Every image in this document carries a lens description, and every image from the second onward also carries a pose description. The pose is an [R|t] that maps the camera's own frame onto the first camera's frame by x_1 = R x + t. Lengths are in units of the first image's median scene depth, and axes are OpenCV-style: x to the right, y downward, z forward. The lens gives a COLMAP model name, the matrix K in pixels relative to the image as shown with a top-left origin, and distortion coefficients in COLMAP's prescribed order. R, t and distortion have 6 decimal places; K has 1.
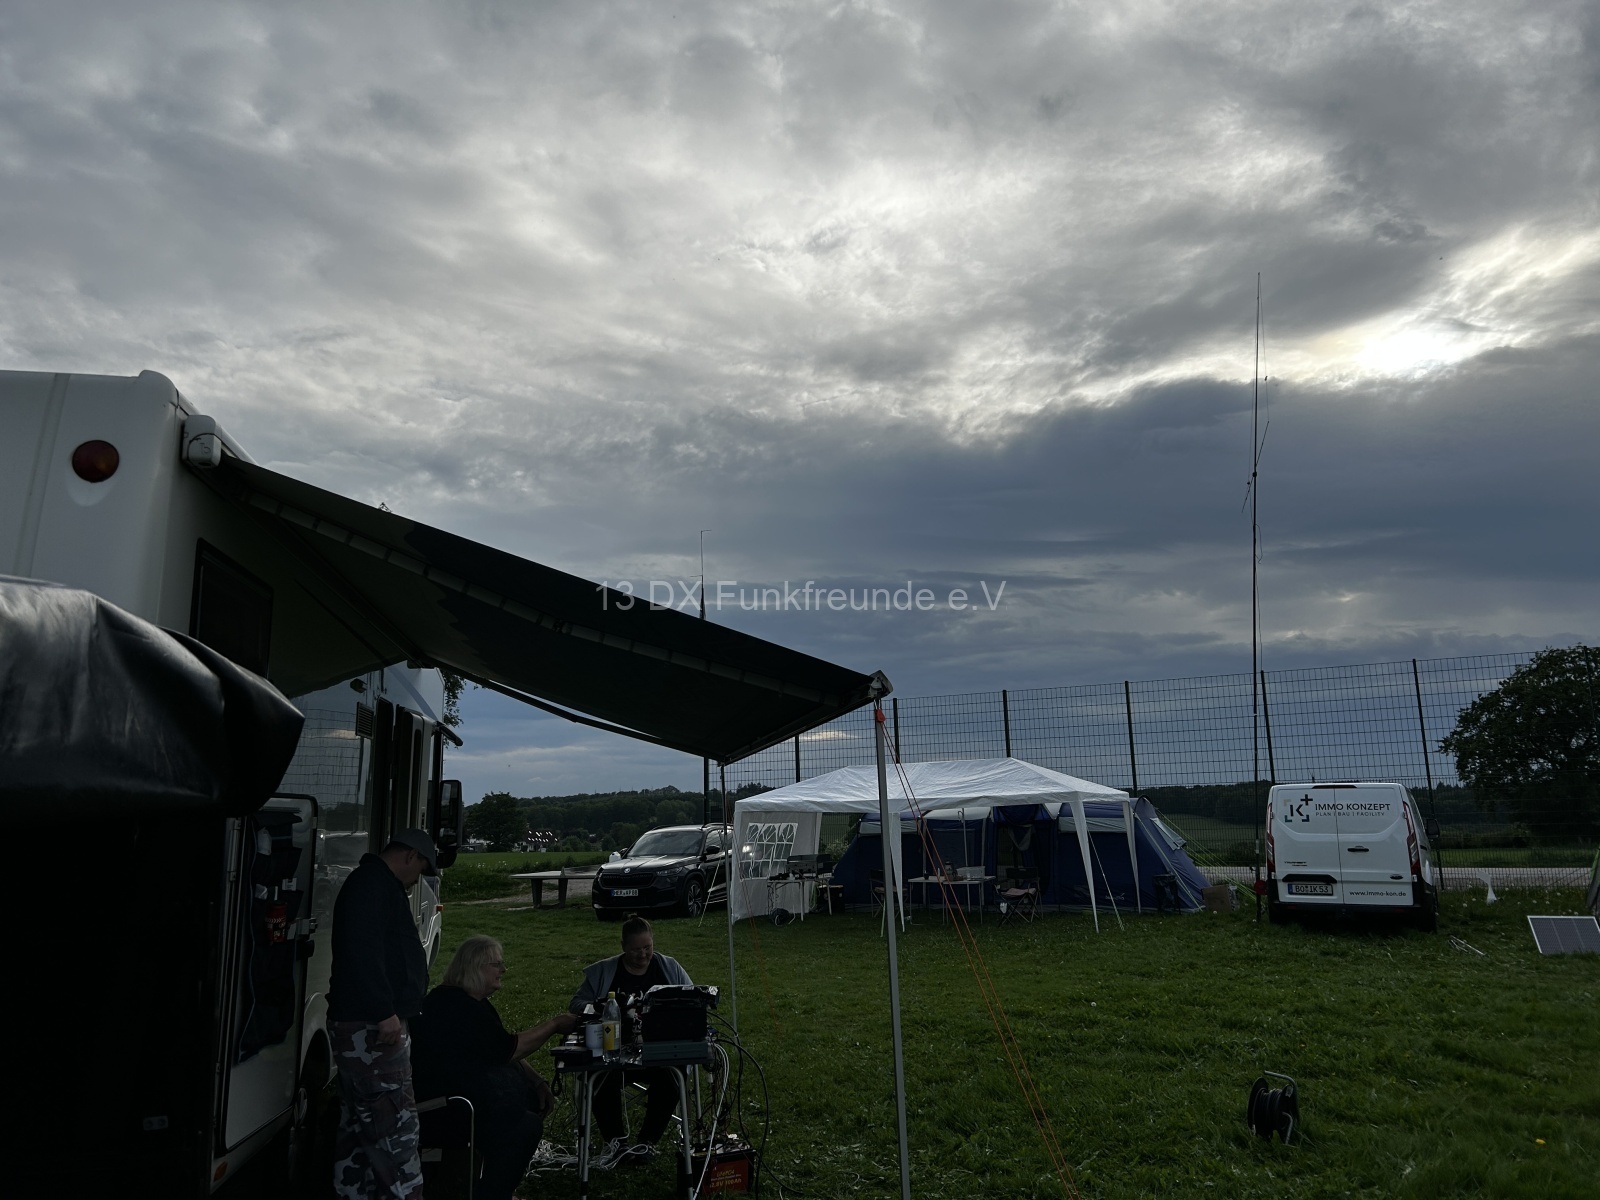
lens RADIAL K [[1197.1, 0, 791.2], [0, 1197.1, 590.0], [0, 0, 1]] dist [0.045202, -0.052505]
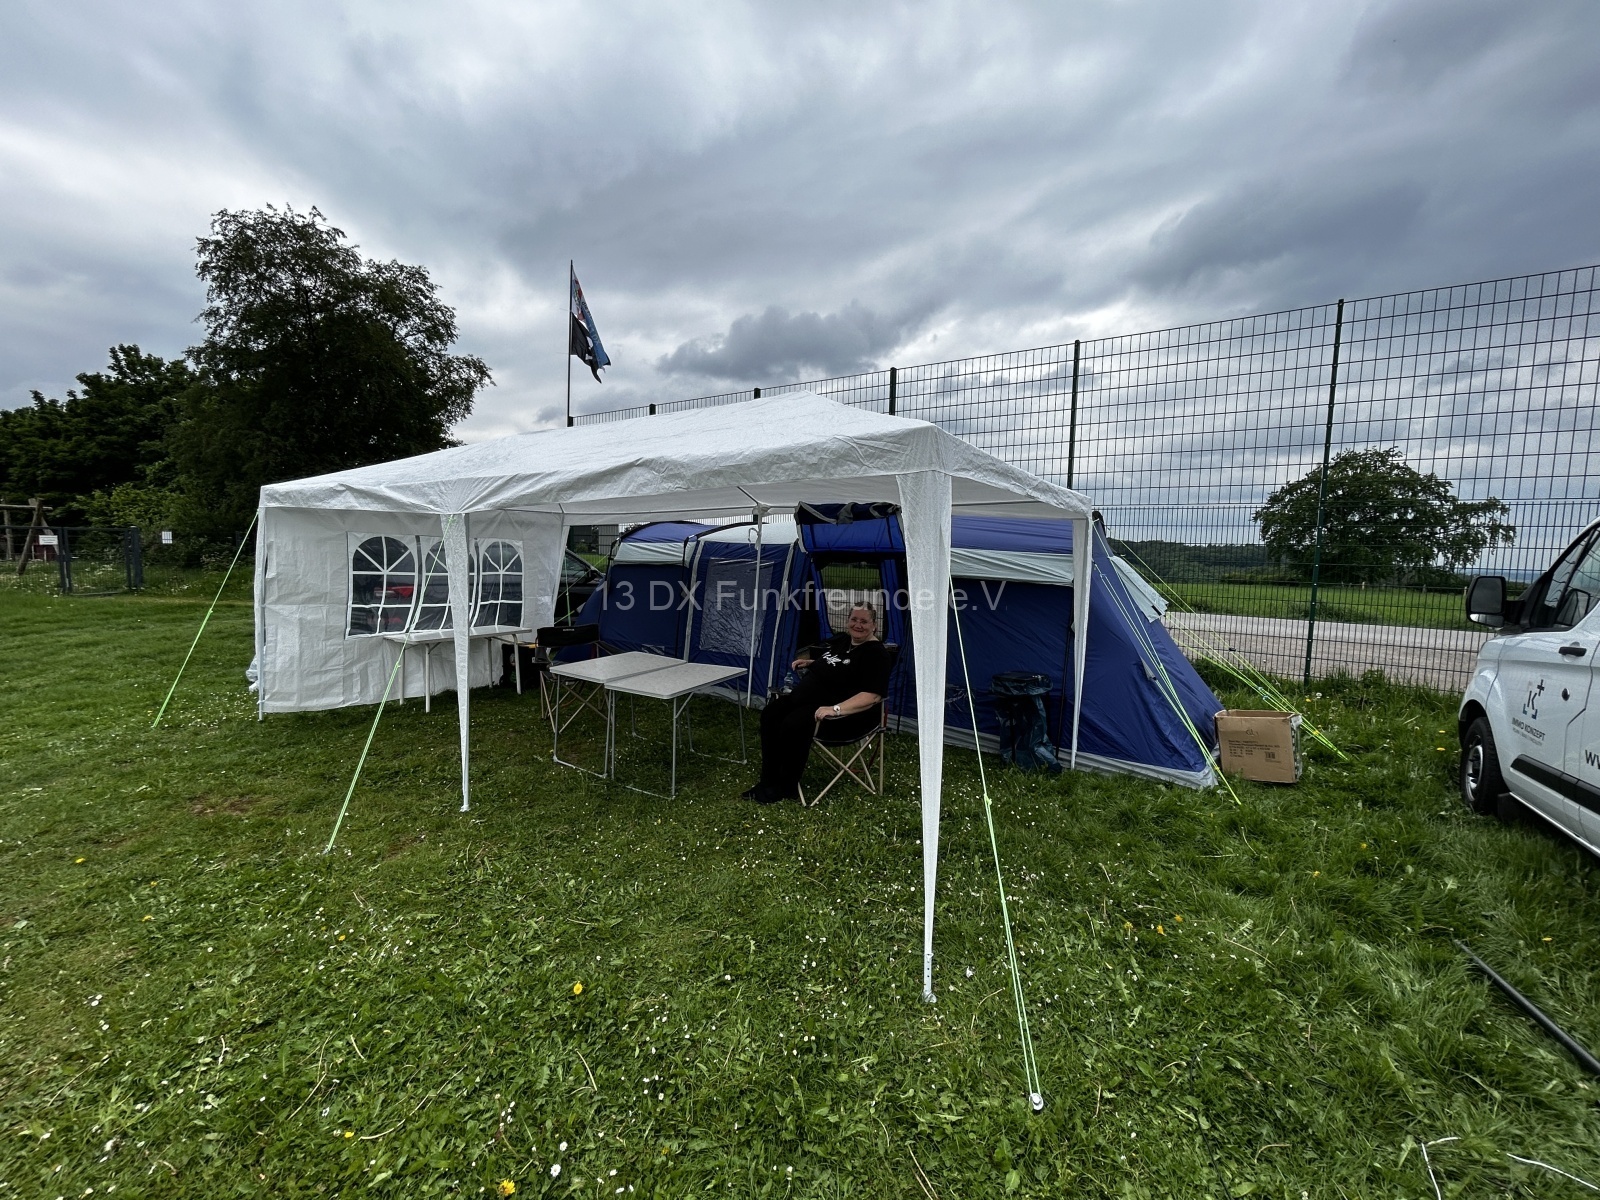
lens RADIAL K [[645.2, 0, 799.9], [0, 645.2, 595.1], [0, 0, 1]] dist [-0.003521, 0.000709]
pose [[0.996590, 0.051851, -0.064185, 0.048413], [-0.033351, 0.964644, 0.261436, 0.035988], [0.075471, -0.258404, 0.963084, 0.187337]]
